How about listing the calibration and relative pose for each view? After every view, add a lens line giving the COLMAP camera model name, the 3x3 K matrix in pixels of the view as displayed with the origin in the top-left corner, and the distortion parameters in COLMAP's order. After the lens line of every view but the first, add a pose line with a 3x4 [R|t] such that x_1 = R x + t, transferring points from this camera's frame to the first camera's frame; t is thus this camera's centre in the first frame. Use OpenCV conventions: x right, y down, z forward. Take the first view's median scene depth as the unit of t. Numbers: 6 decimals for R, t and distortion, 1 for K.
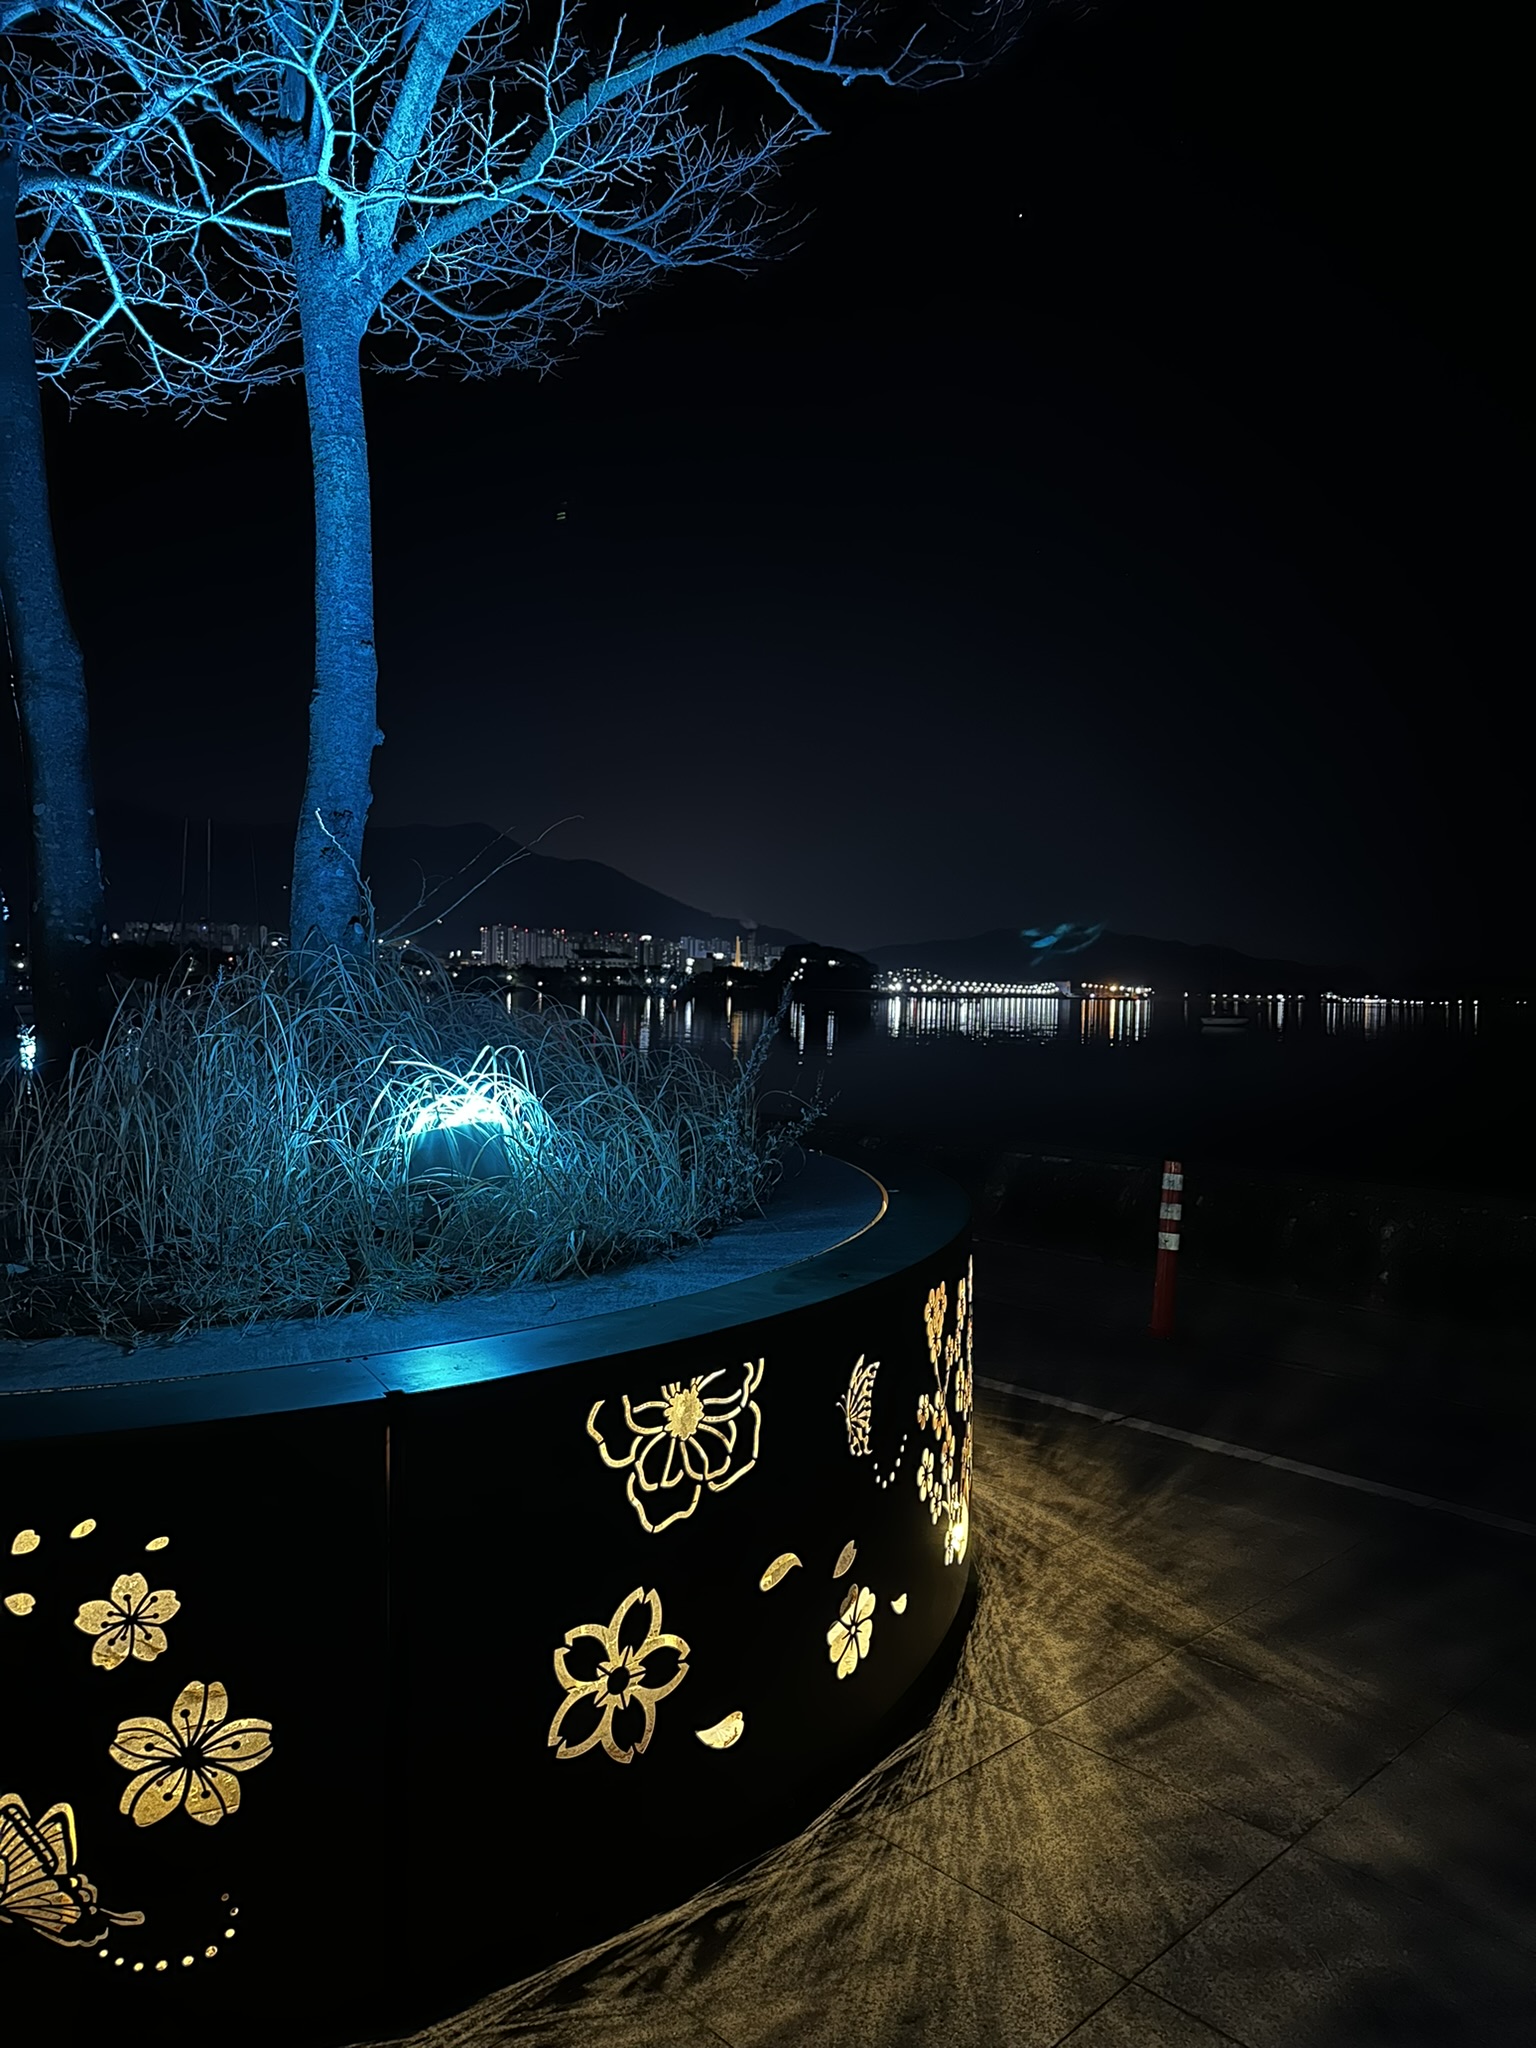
lens RADIAL K [[1287.8, 0, 768.0], [0, 1287.8, 1024.0], [0, 0, 1]] dist [0.077893, -0.035893]
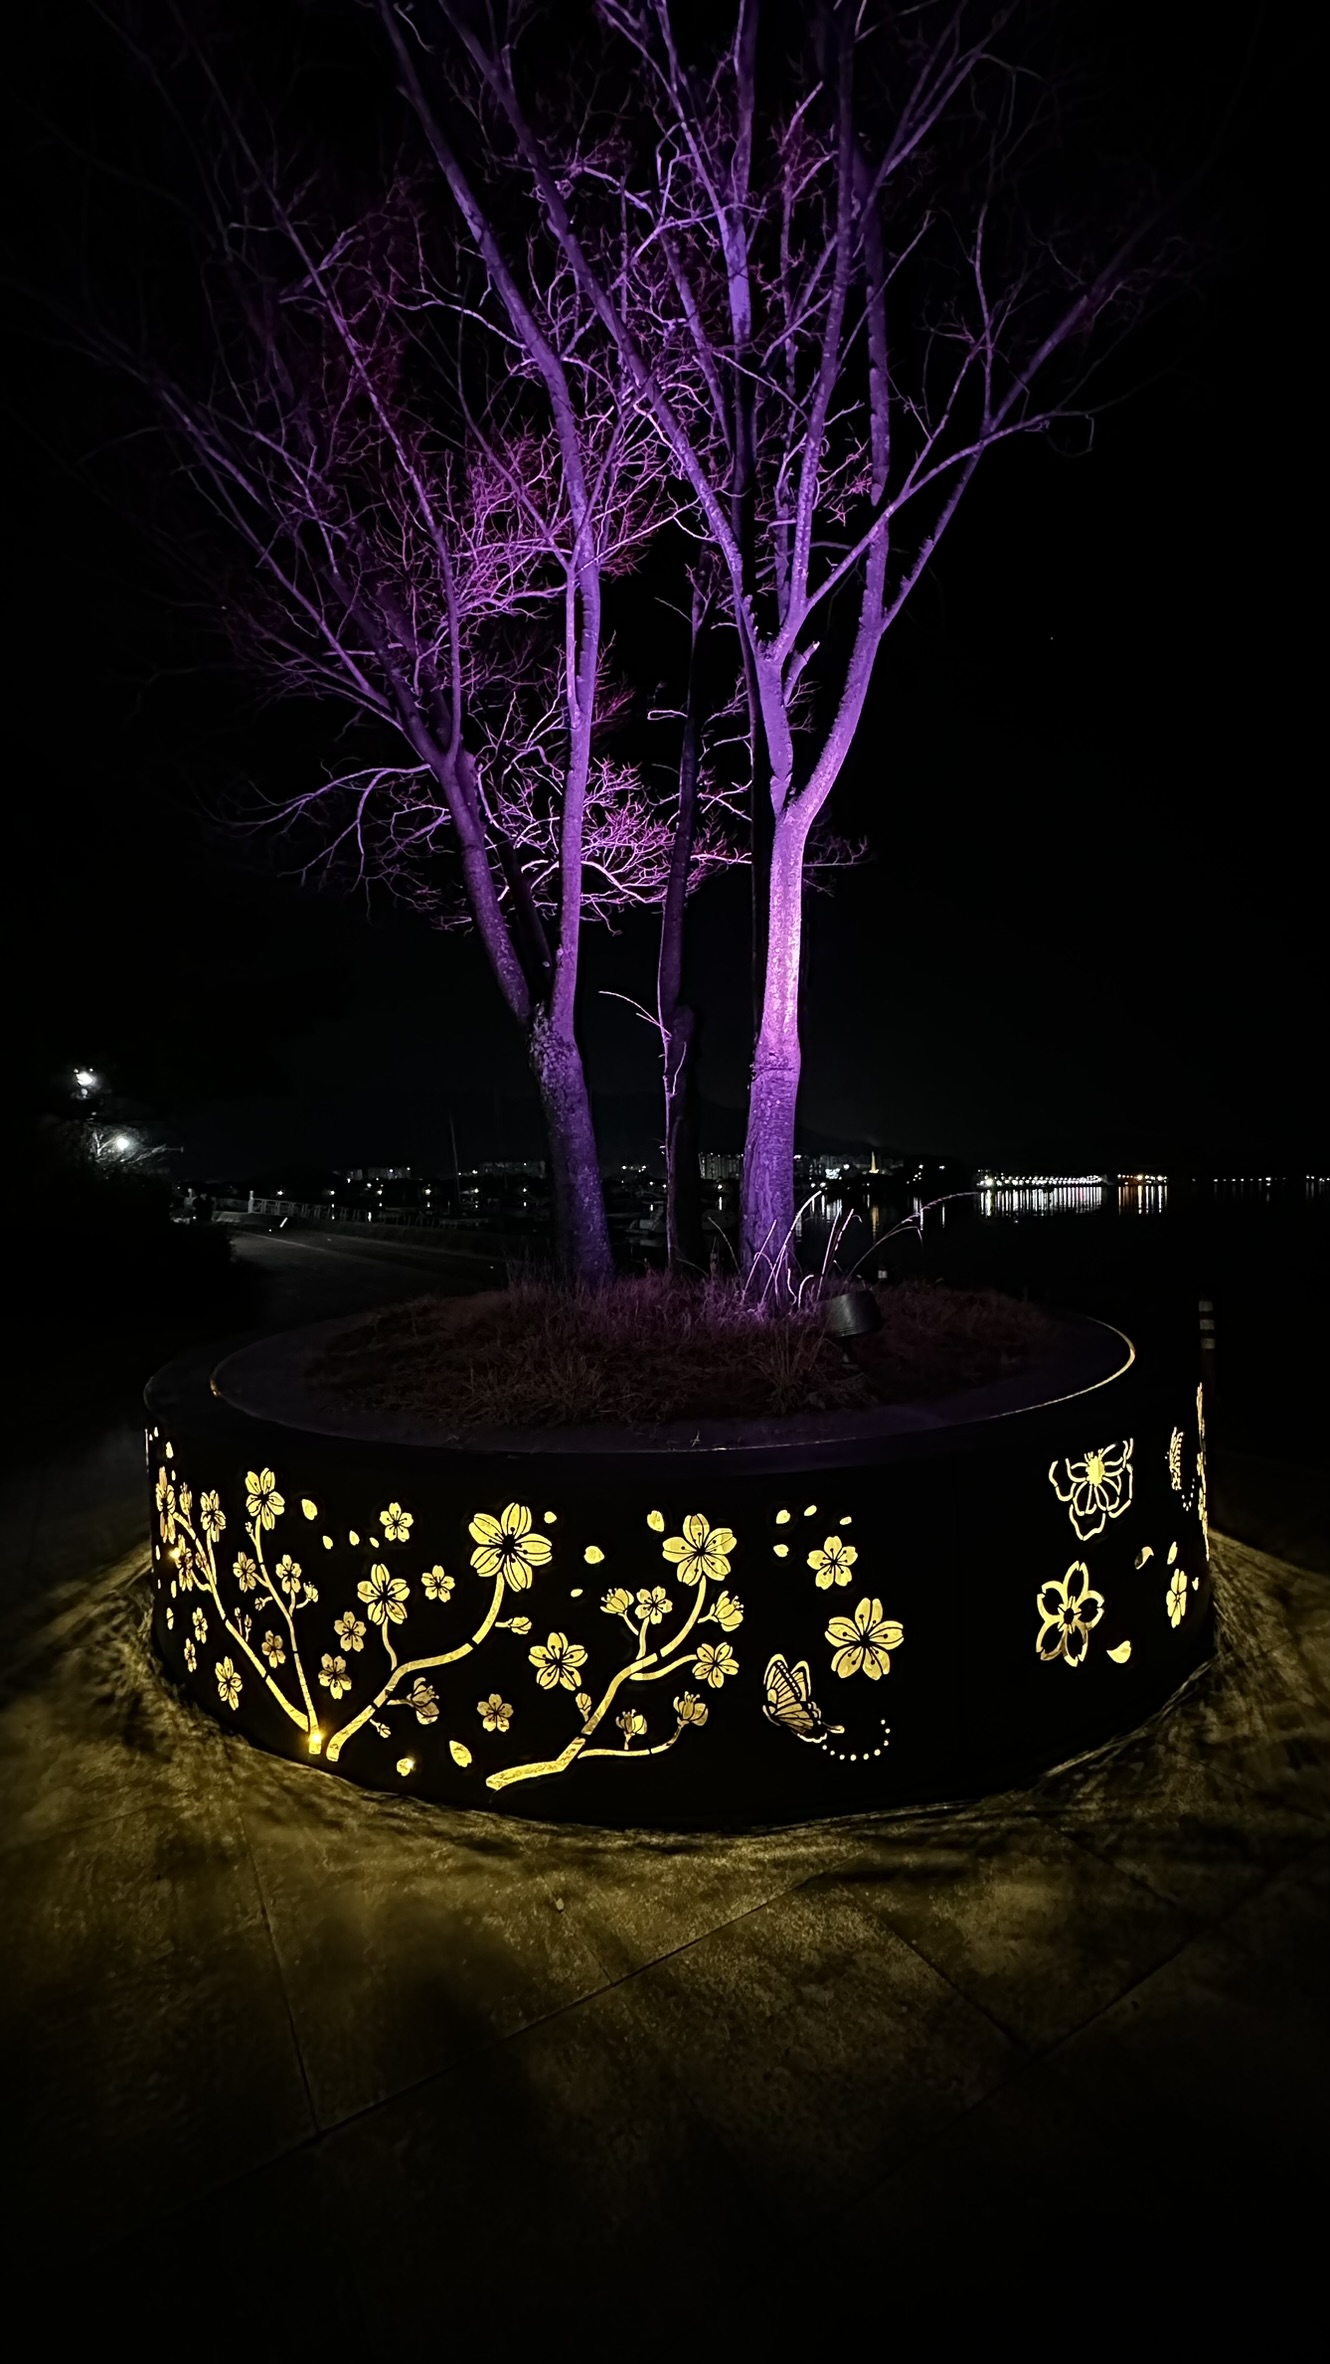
lens RADIAL K [[957.5, 0, 656.9], [0, 957.5, 1174.1], [0, 0, 1]] dist [-0.000019, 0.000051]
pose [[0.990511, -0.041965, -0.130866, -0.349045], [0.036625, 0.998406, -0.042952, -0.020191], [0.132460, 0.037751, 0.990469, -0.227874]]
